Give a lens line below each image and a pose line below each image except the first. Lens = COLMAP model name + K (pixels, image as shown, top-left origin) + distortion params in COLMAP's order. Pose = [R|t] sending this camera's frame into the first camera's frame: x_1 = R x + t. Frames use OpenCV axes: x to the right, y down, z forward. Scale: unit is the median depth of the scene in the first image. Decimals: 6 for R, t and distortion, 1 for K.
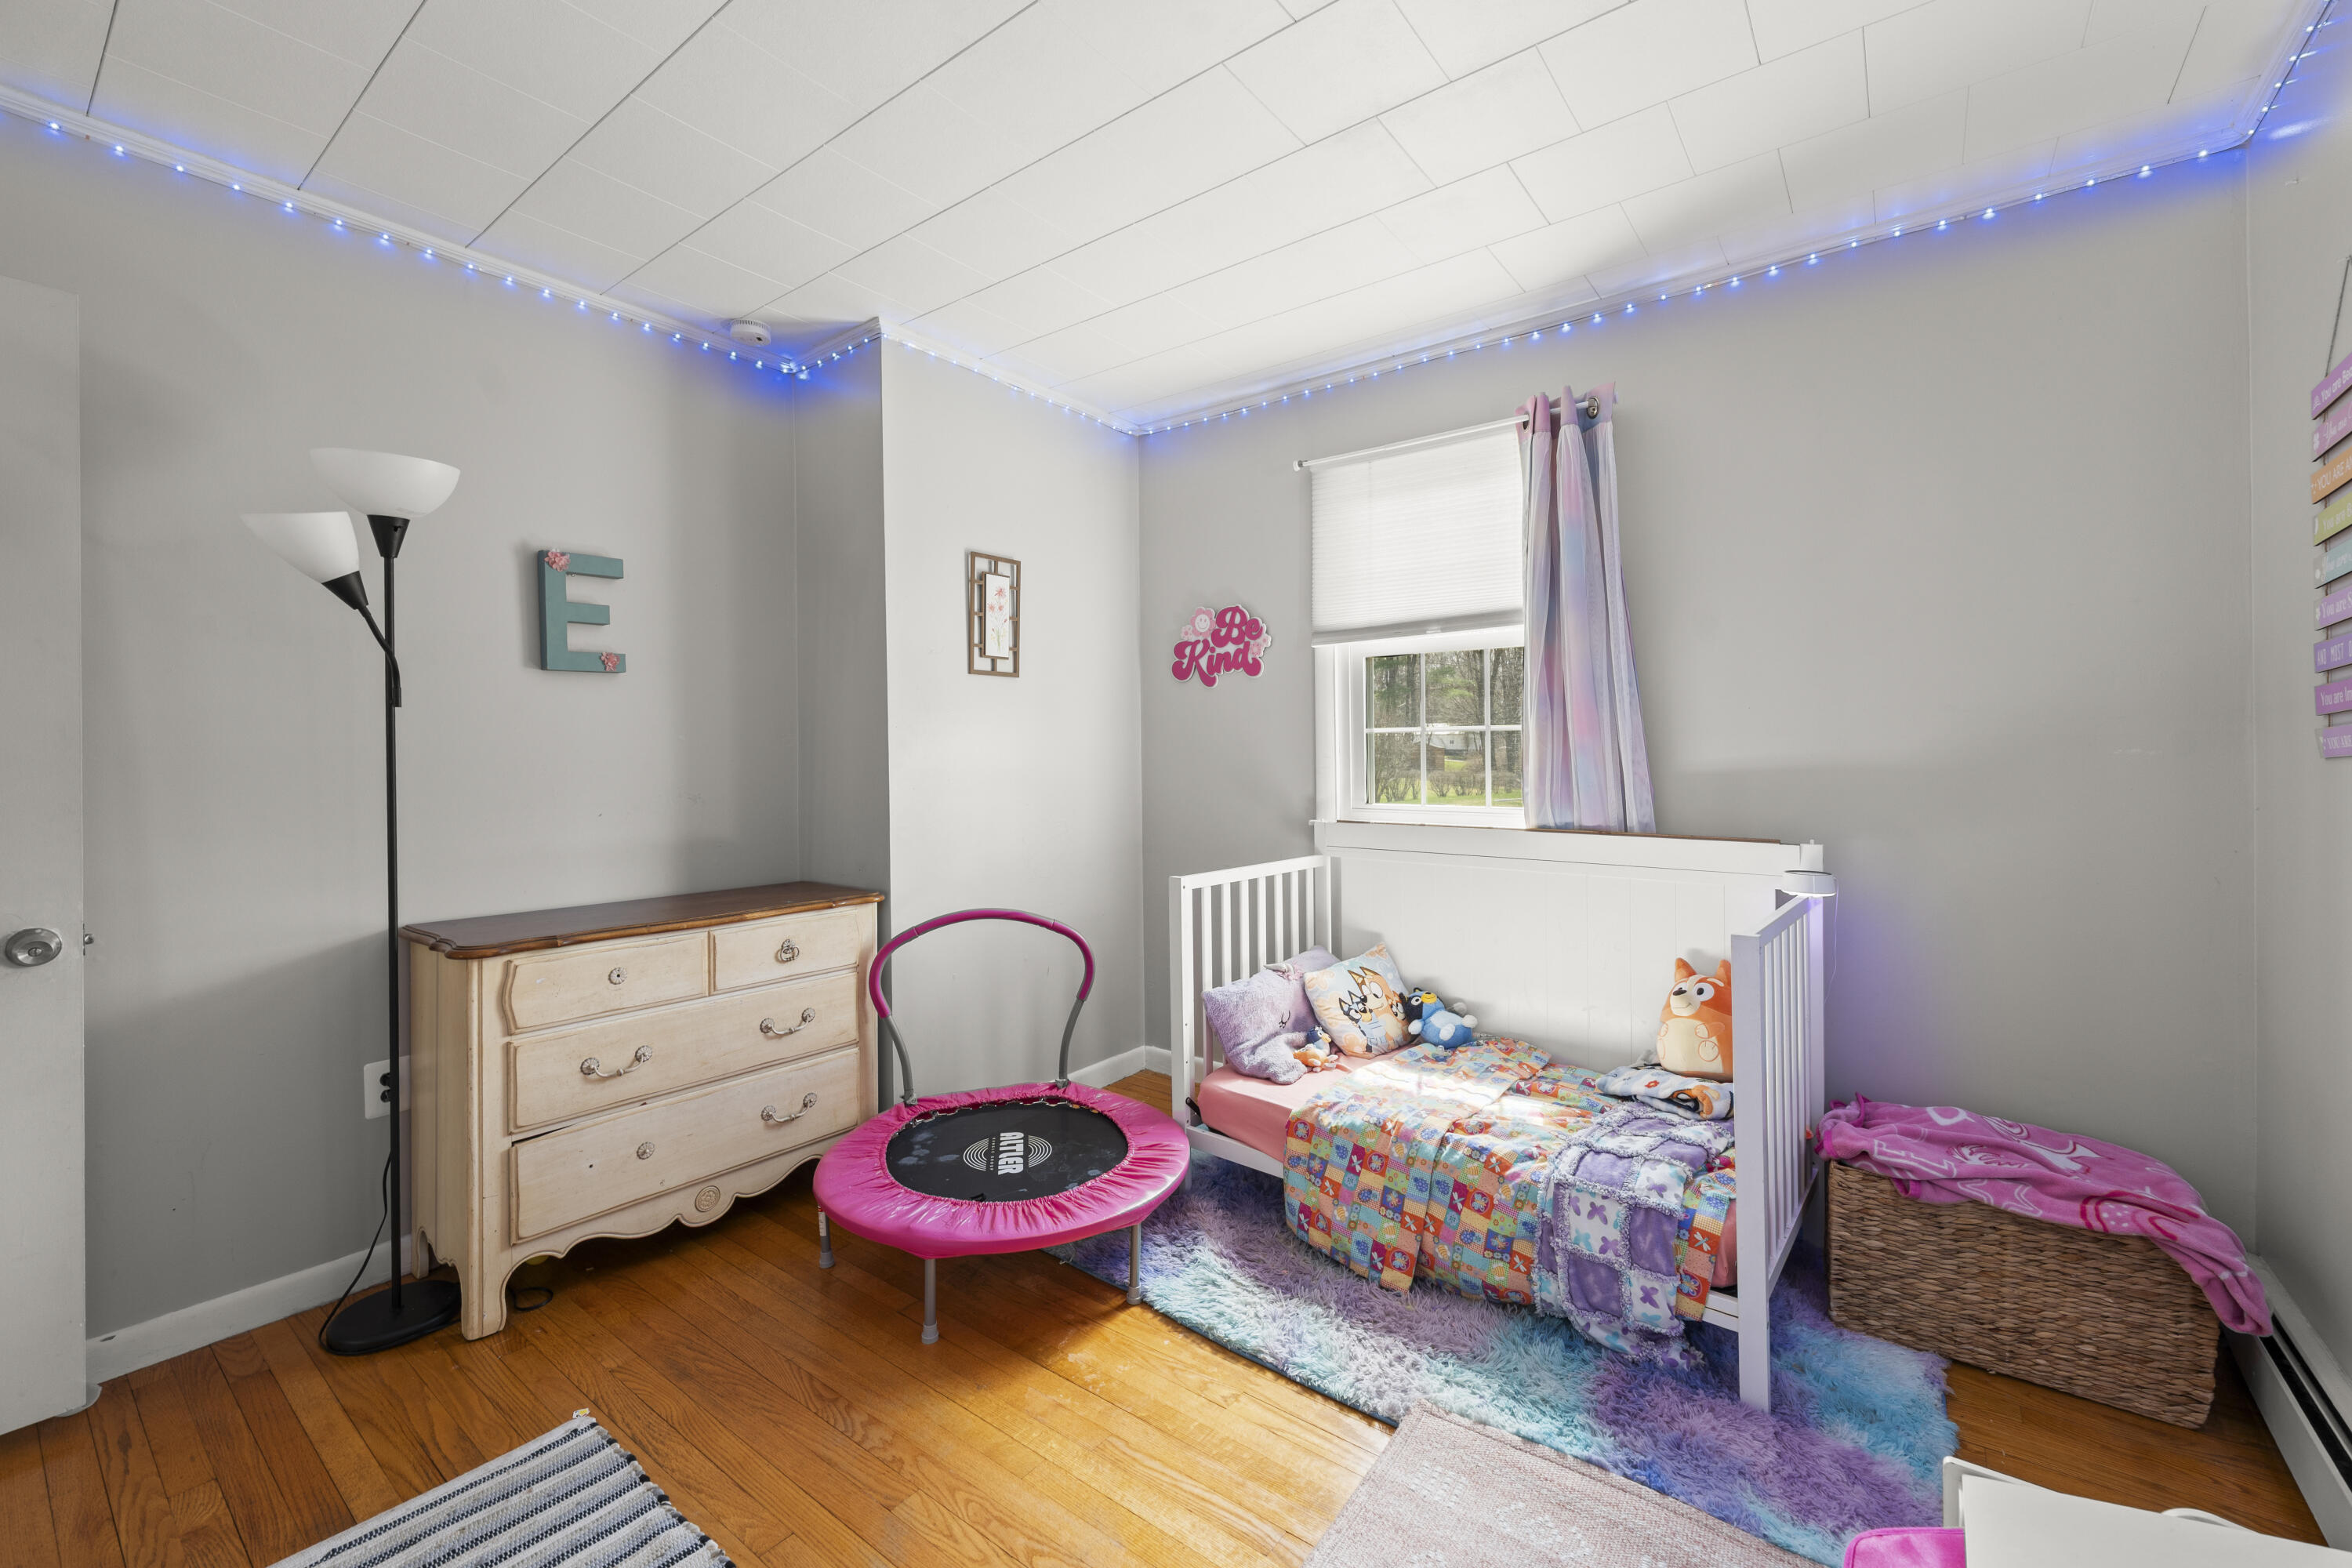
lens RADIAL K [[962.7, 0, 1178.9], [0, 962.7, 760.1], [0, 0, 1]] dist [0.001151, -0.000129]
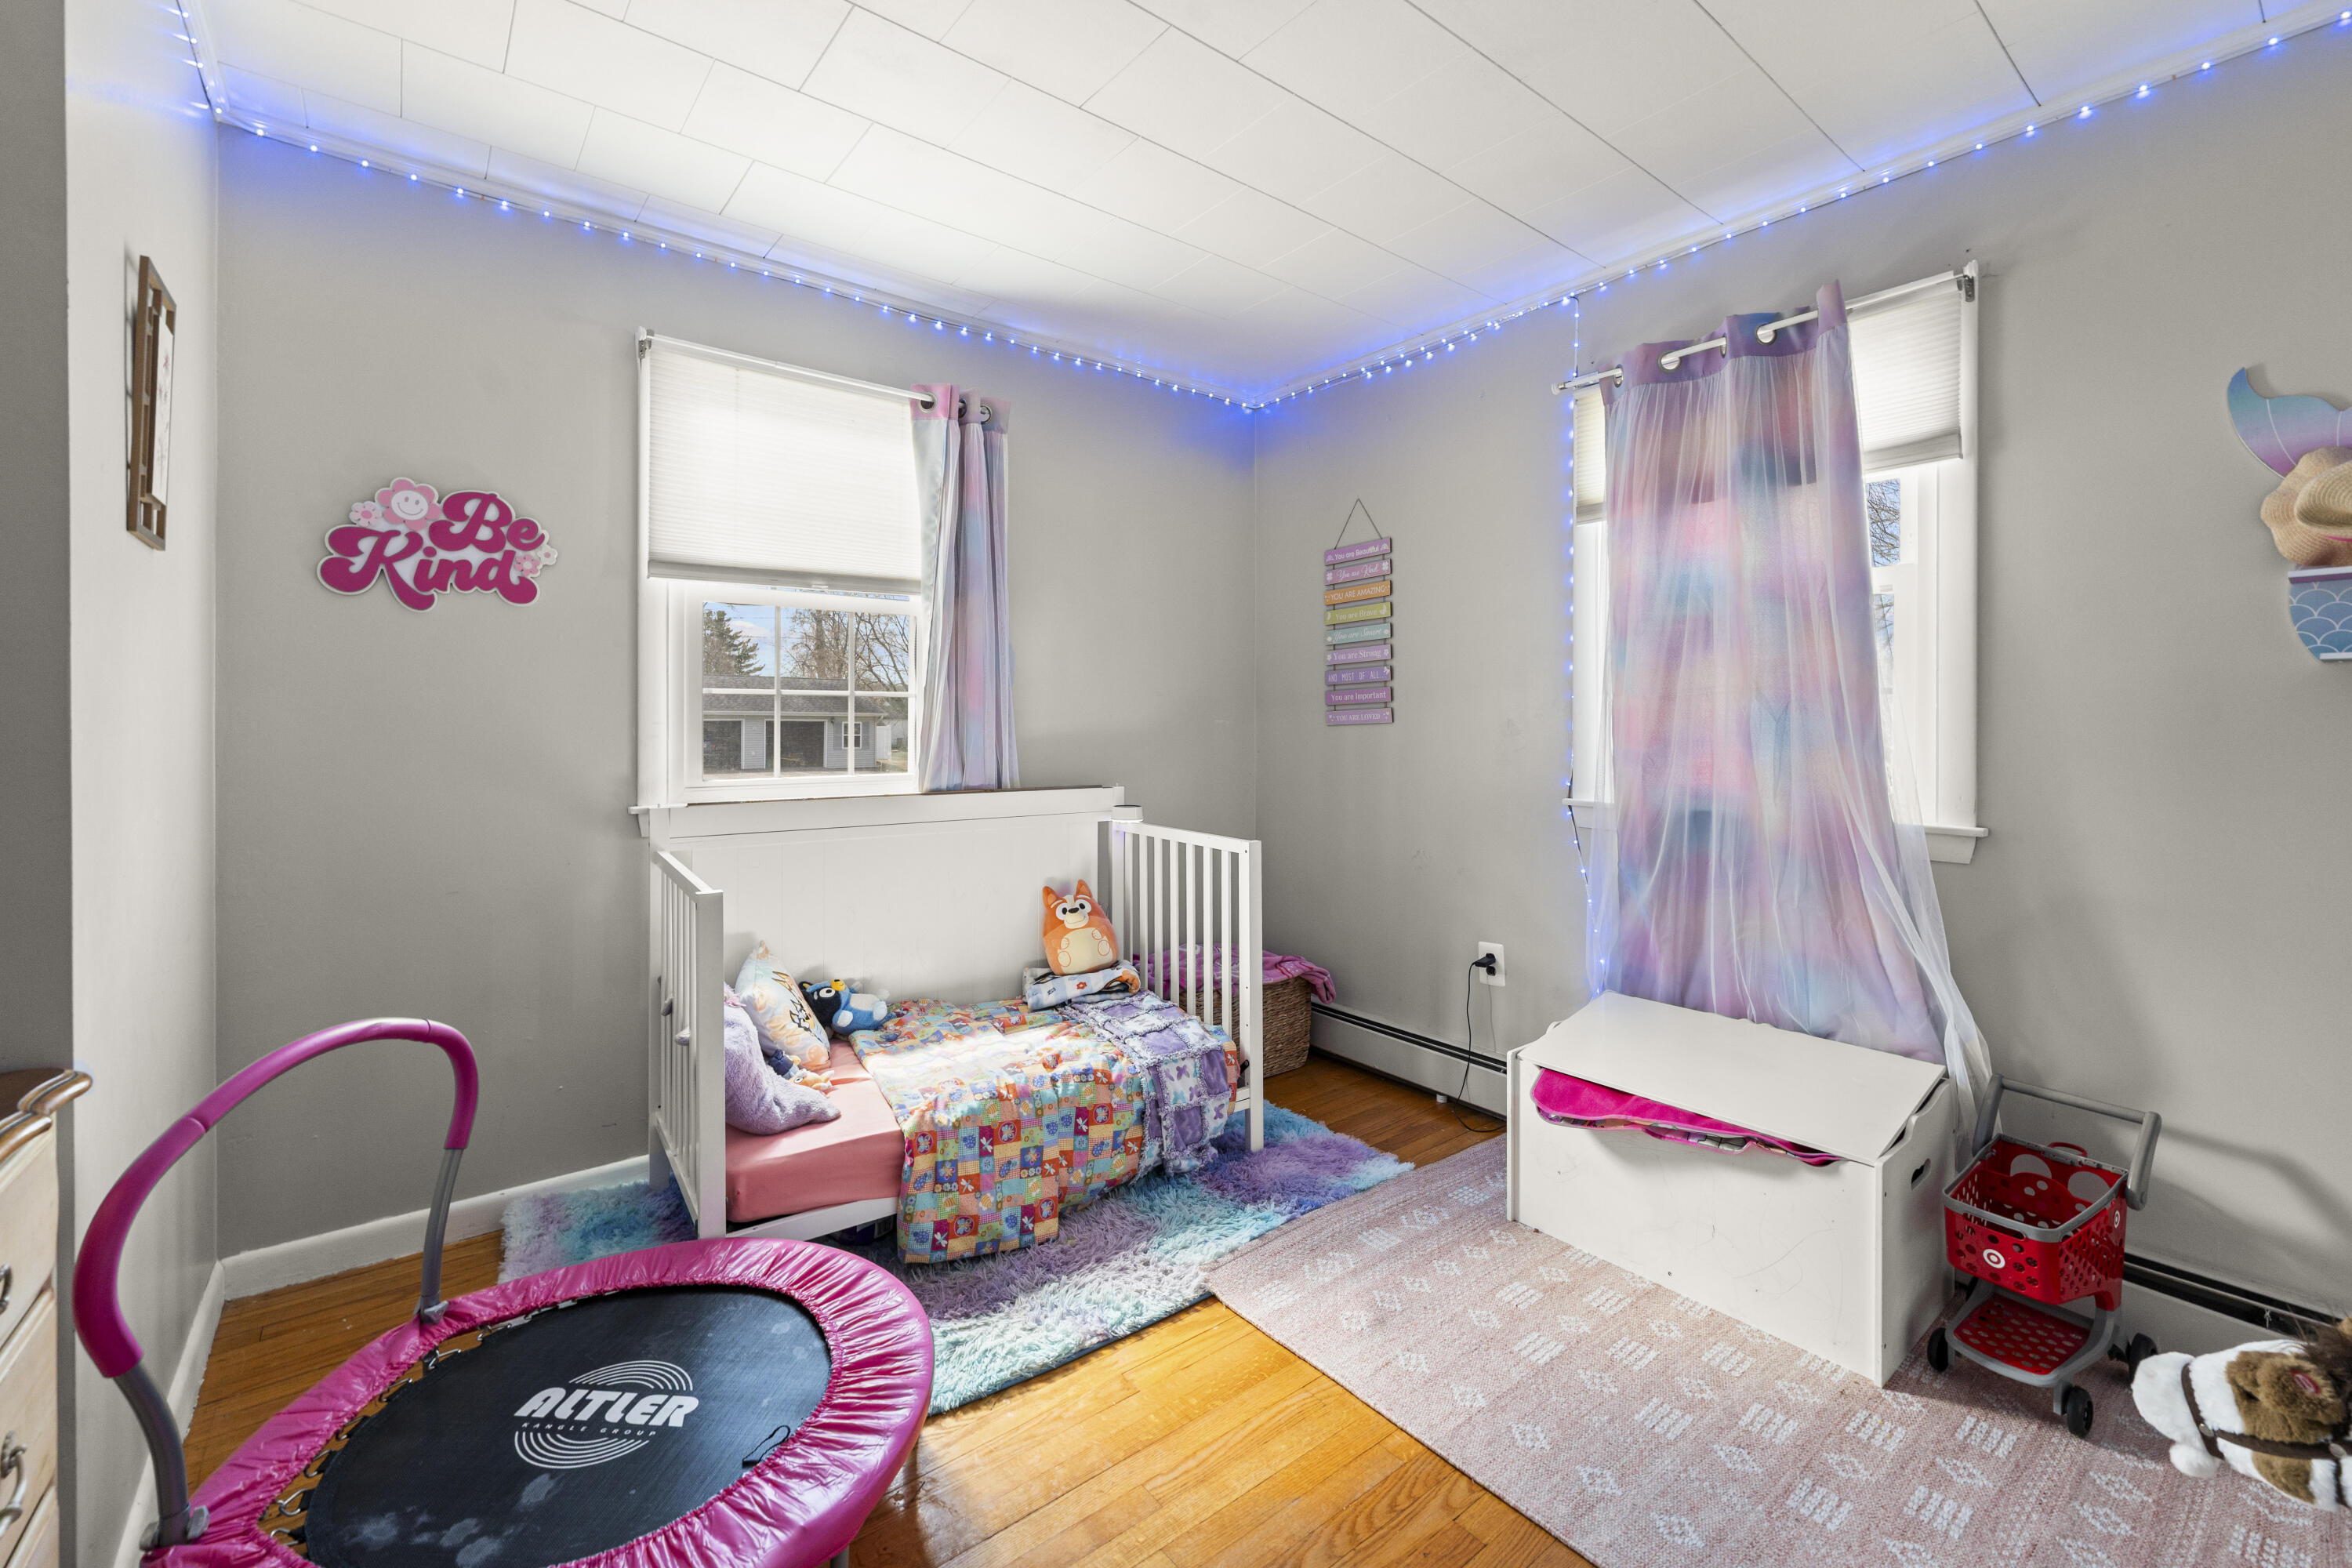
lens RADIAL K [[982.4, 0, 1176.1], [0, 982.4, 727.4], [0, 0, 1]] dist [-0.000264, -0.000085]
pose [[0.240298, 0.000448, 0.970699, -0.648890], [0.003835, 0.999992, -0.001411, 0.003483], [-0.970692, 0.004062, 0.240294, 0.518871]]
